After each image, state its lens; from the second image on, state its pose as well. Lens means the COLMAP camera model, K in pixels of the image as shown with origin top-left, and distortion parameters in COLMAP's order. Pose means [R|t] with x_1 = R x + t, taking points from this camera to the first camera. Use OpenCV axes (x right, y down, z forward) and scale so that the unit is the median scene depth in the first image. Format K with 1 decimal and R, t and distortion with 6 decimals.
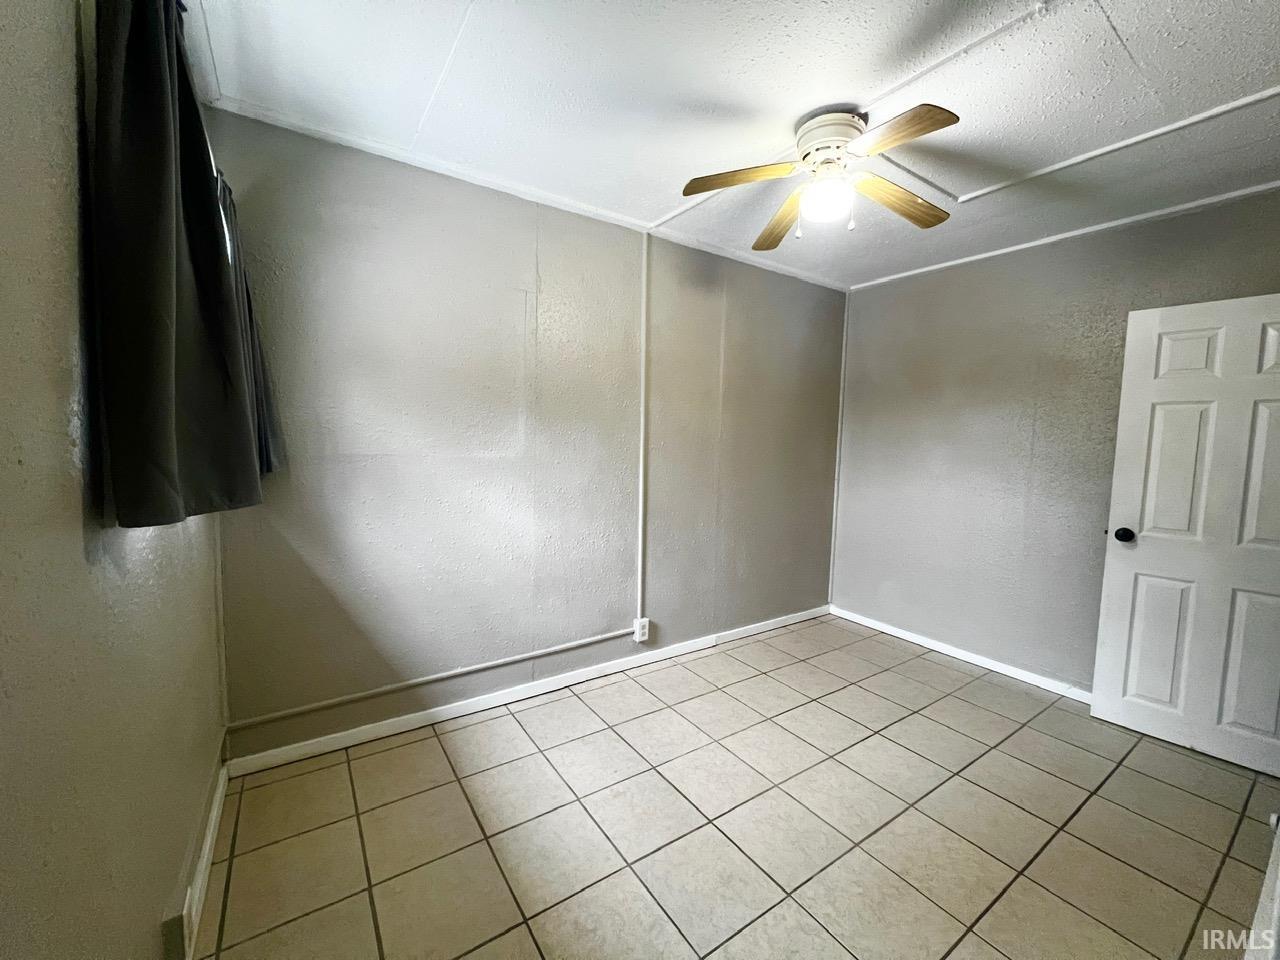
lens RADIAL K [[510.6, 0, 636.1], [0, 510.6, 474.7], [0, 0, 1]] dist [-0.000351, -0.000224]
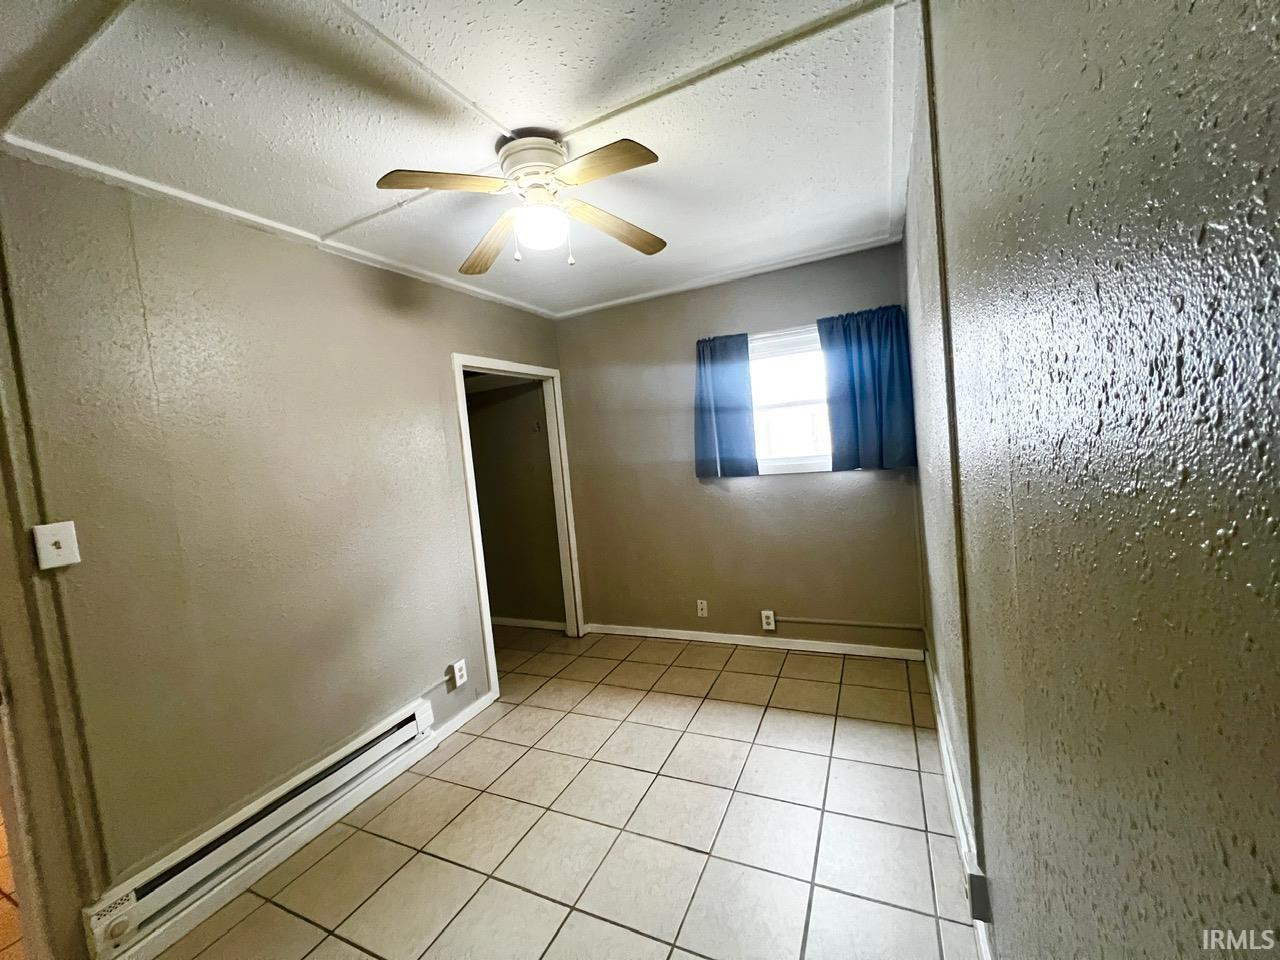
lens RADIAL K [[510.6, 0, 636.1], [0, 510.6, 474.7], [0, 0, 1]] dist [-0.000351, -0.000224]
pose [[-0.861557, 0.081999, -0.500994, 0.467722], [0.030964, 0.993520, 0.109362, -0.117619], [0.506715, 0.078709, -0.858513, 1.273067]]
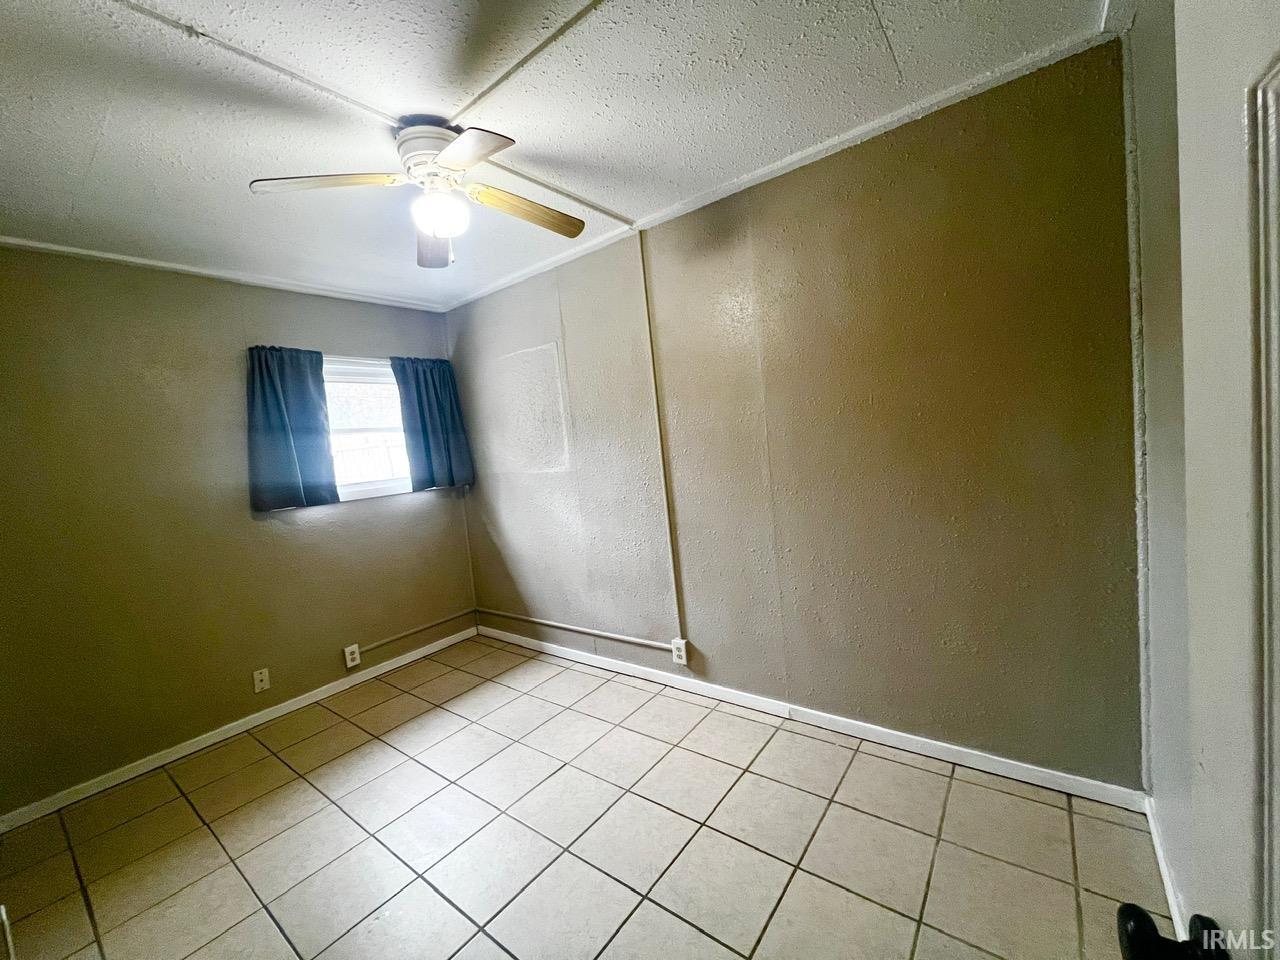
lens RADIAL K [[510.6, 0, 636.1], [0, 510.6, 474.7], [0, 0, 1]] dist [-0.000351, -0.000224]
pose [[0.311504, 0.007779, -0.950213, 0.903861], [0.029277, 0.999413, 0.017780, -0.038638], [0.949794, -0.033357, 0.311093, 0.672719]]
